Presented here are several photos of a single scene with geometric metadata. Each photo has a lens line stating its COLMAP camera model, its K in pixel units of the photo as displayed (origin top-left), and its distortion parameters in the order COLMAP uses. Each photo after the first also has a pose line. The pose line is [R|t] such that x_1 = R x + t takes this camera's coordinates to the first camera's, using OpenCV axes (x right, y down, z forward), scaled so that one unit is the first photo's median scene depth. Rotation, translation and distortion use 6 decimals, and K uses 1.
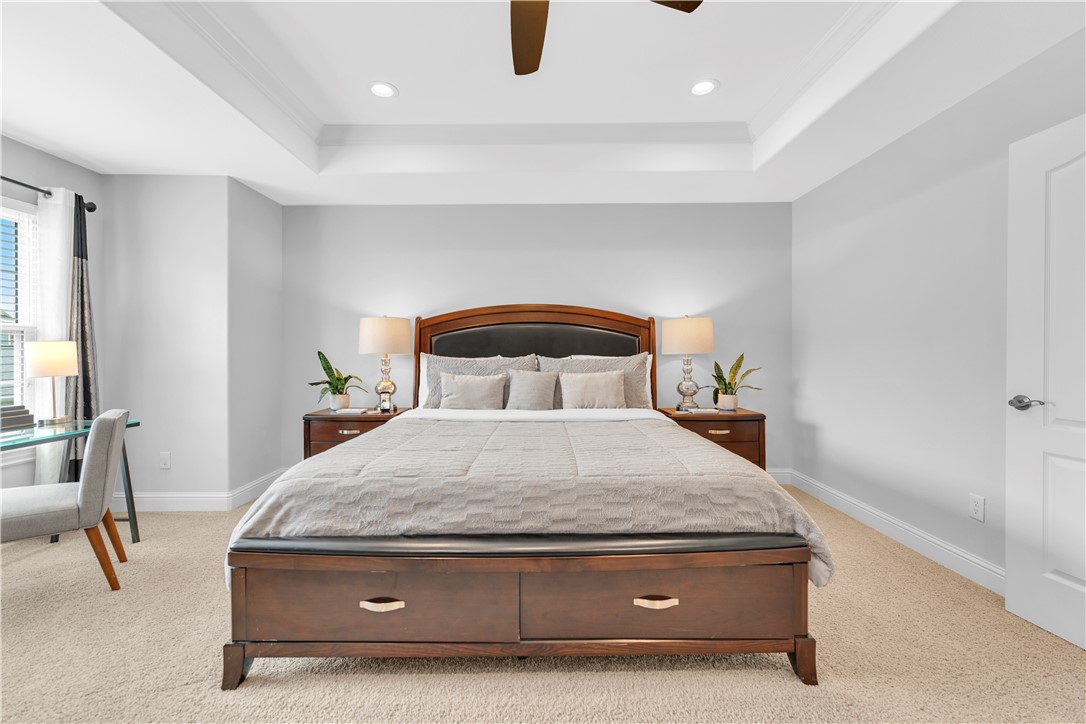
lens RADIAL K [[445.7, 0, 539.0], [0, 445.7, 354.6], [0, 0, 1]] dist [0.003572, -0.000996]
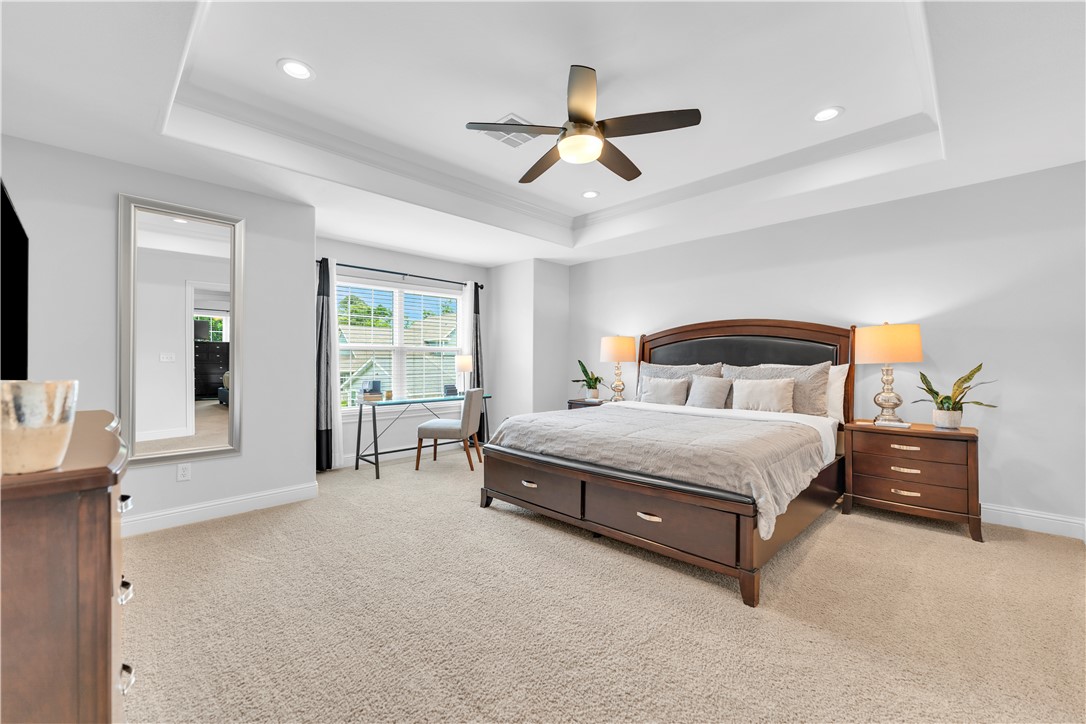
lens RADIAL K [[445.7, 0, 546.8], [0, 445.7, 362.2], [0, 0, 1]] dist [0.003572, -0.000996]
pose [[0.719045, 0.004502, -0.694949, 0.594624], [-0.006322, 0.999980, -0.000063, 0.000298], [0.694935, 0.004439, 0.719059, -0.220659]]
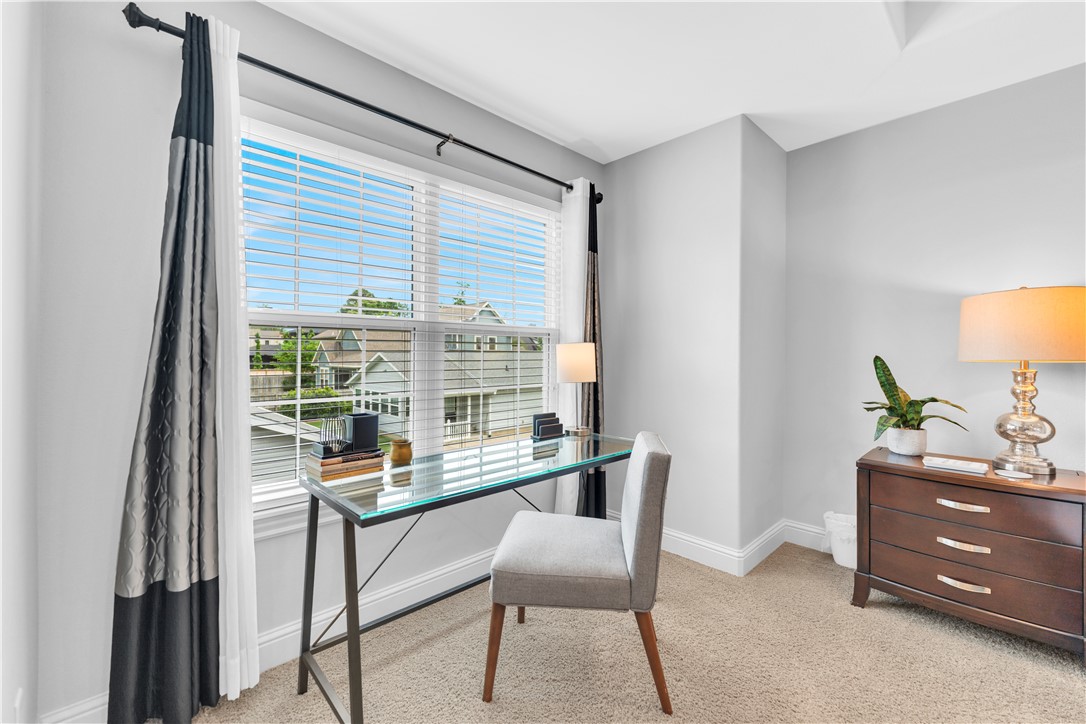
lens RADIAL K [[445.7, 0, 537.8], [0, 445.7, 349.4], [0, 0, 1]] dist [0.003572, -0.000996]
pose [[0.691711, -0.005690, -0.722152, -0.446139], [-0.009951, 0.999799, -0.017409, -0.001107], [0.722106, 0.019228, 0.691515, 0.292423]]
